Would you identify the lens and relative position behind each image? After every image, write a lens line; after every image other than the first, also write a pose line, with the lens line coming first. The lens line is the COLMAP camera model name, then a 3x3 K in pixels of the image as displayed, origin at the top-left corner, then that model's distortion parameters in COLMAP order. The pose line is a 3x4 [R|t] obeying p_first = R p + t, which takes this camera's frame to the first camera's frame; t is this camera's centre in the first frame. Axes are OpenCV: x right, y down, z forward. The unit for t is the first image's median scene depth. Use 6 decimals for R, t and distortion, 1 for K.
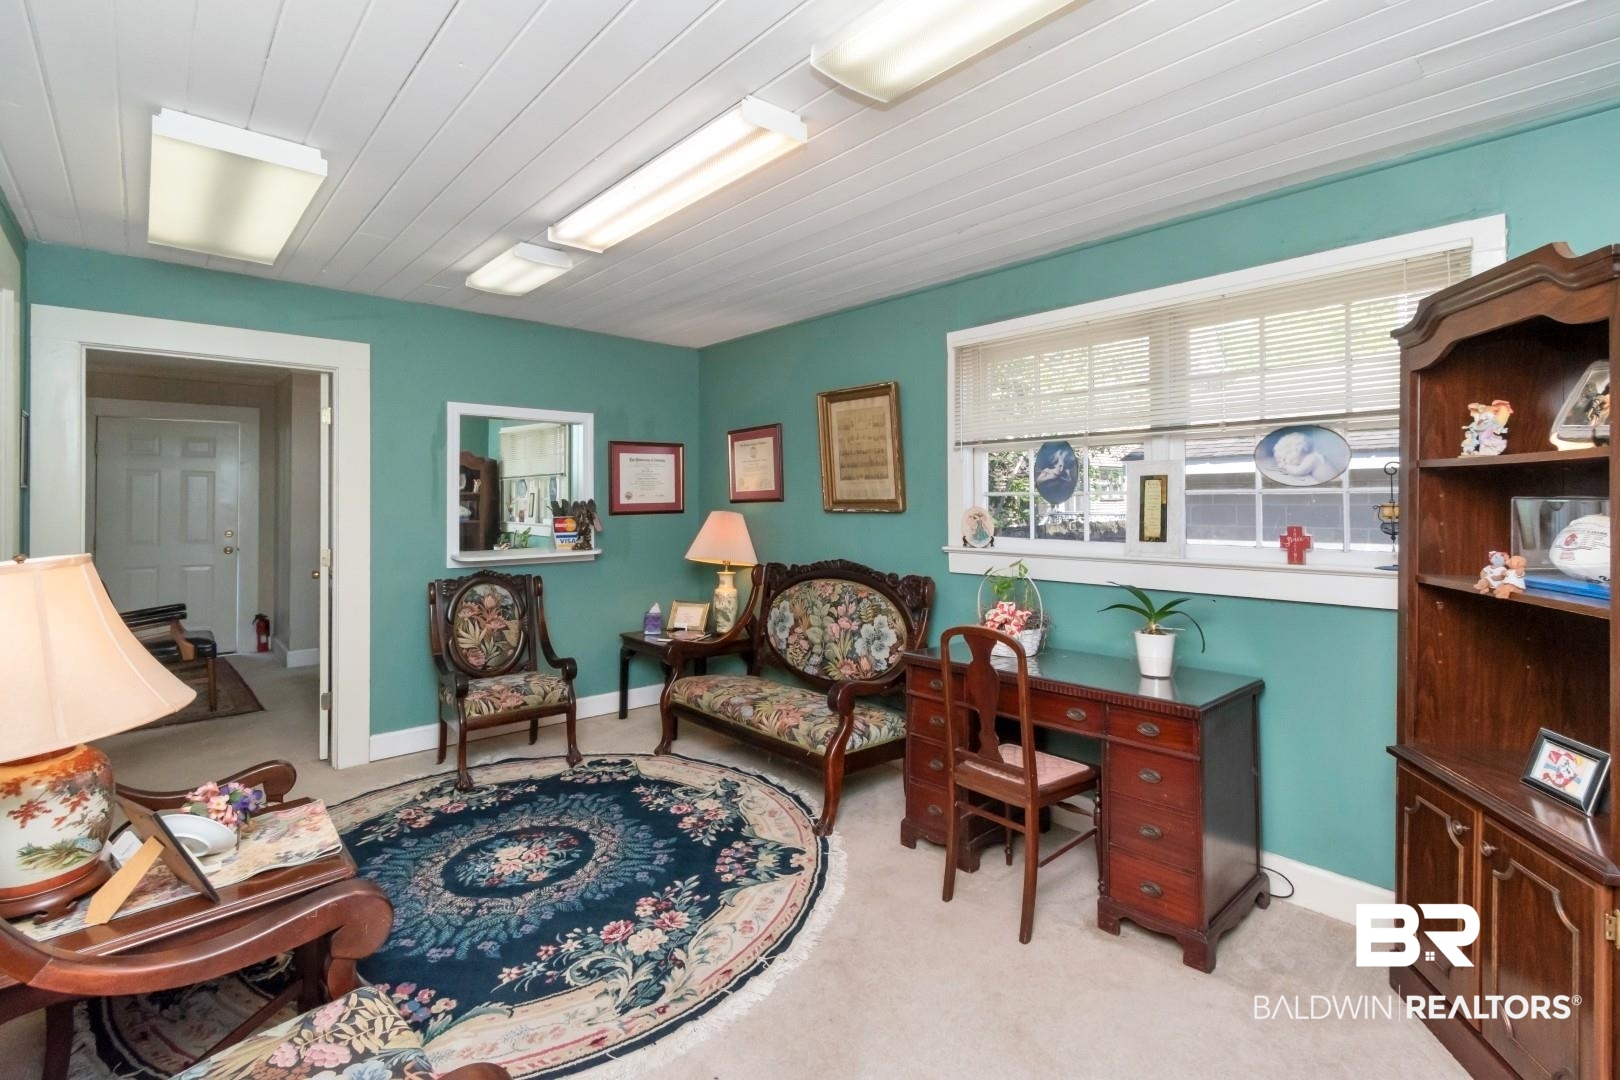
lens RADIAL K [[744.2, 0, 809.1], [0, 744.2, 511.5], [0, 0, 1]] dist [-0.000100, -0.000504]
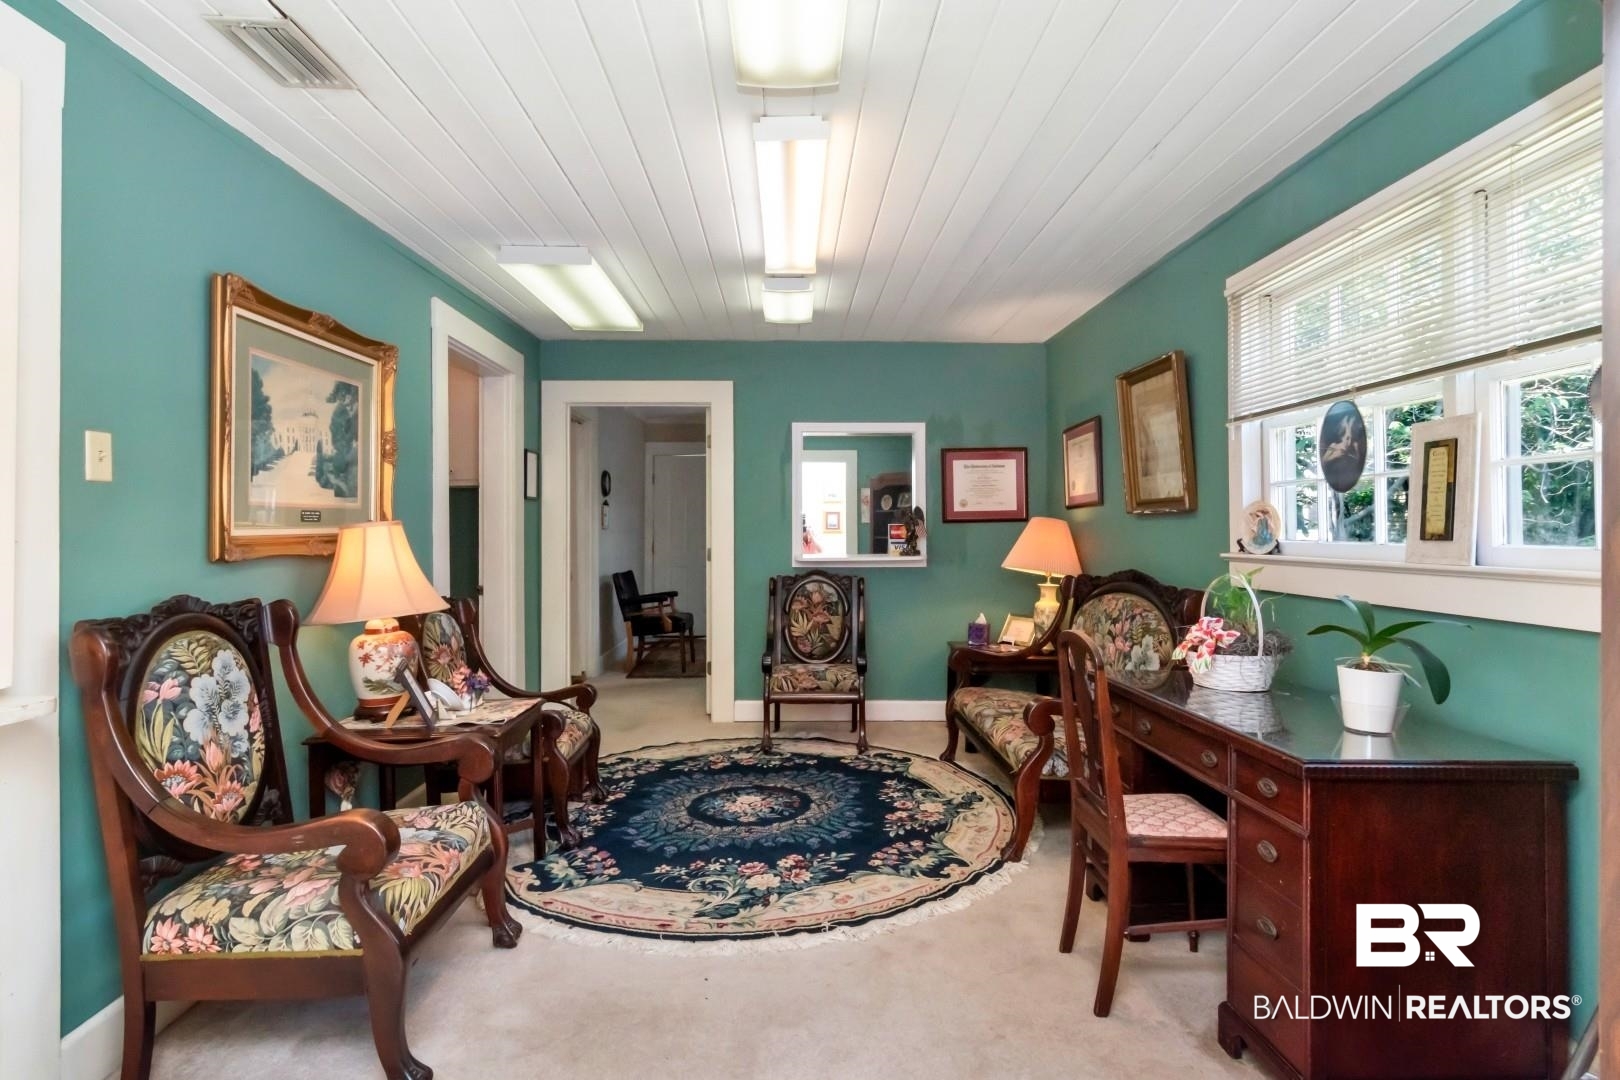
lens RADIAL K [[813.9, 0, 810.0], [0, 813.9, 540.0], [0, 0, 1]] dist [0.001617, 0.000231]
pose [[0.756681, 0.008566, -0.653728, 0.463119], [-0.008588, 0.999958, 0.003162, 0.038323], [0.653728, 0.003222, 0.756723, 0.077878]]
